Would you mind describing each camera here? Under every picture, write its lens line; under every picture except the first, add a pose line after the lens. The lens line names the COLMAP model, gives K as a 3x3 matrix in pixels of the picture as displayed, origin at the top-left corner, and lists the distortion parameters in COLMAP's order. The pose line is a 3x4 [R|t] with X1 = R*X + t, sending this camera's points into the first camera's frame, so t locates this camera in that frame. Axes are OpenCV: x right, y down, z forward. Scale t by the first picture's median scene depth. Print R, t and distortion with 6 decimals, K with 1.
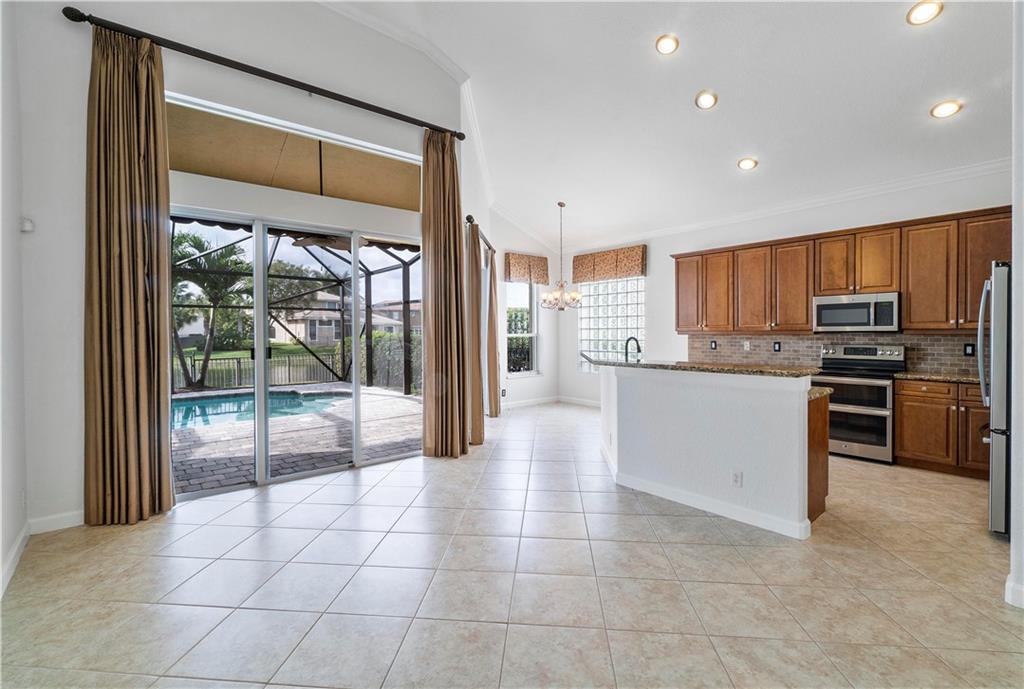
lens RADIAL K [[452.9, 0, 515.4], [0, 452.9, 337.6], [0, 0, 1]] dist [0.001919, 0.001770]
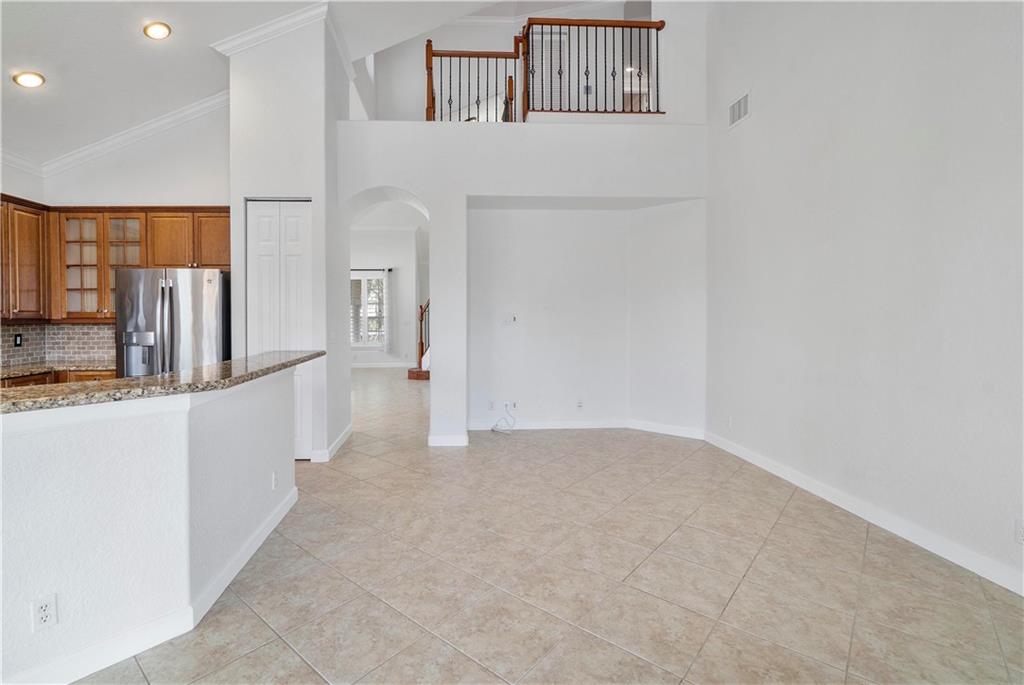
lens RADIAL K [[452.9, 0, 499.0], [0, 452.9, 318.4], [0, 0, 1]] dist [0.001919, 0.001770]
pose [[-0.800722, 0.012856, 0.598898, -0.320028], [0.033152, 0.999189, 0.022874, -0.005984], [-0.598118, 0.038170, -0.800499, 1.148988]]
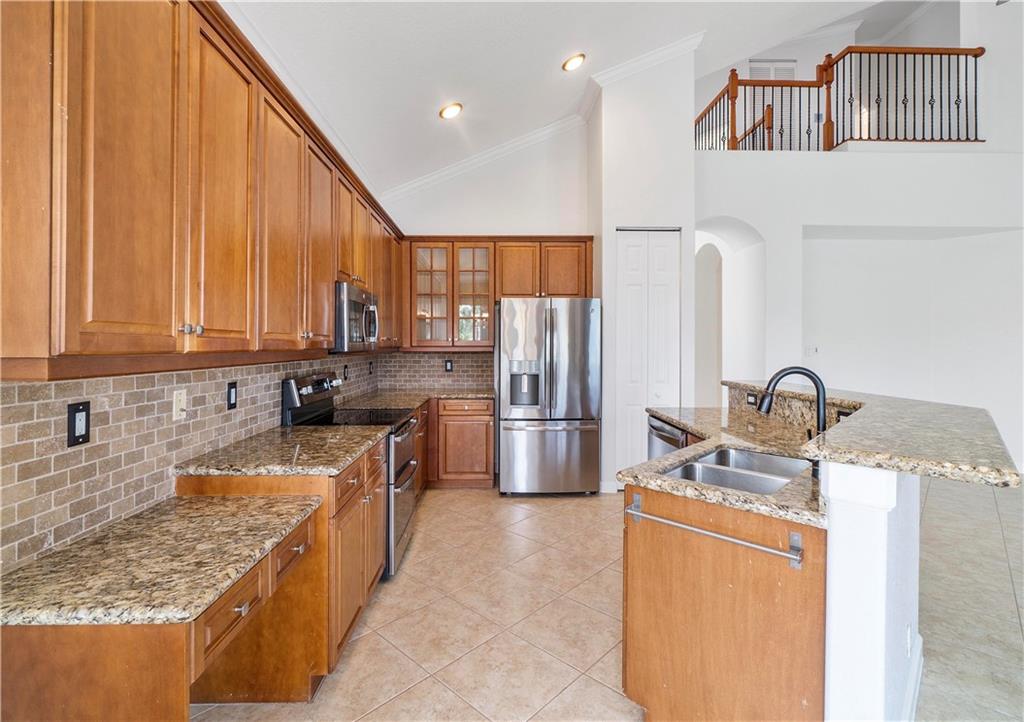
lens RADIAL K [[467.5, 0, 509.5], [0, 467.5, 340.5], [0, 0, 1]] dist [0.004713, 0.001994]
pose [[-0.789368, 0.018824, 0.613632, 0.227040], [0.027200, 0.999621, 0.004326, -0.026830], [-0.613317, 0.020106, -0.789581, 1.599339]]
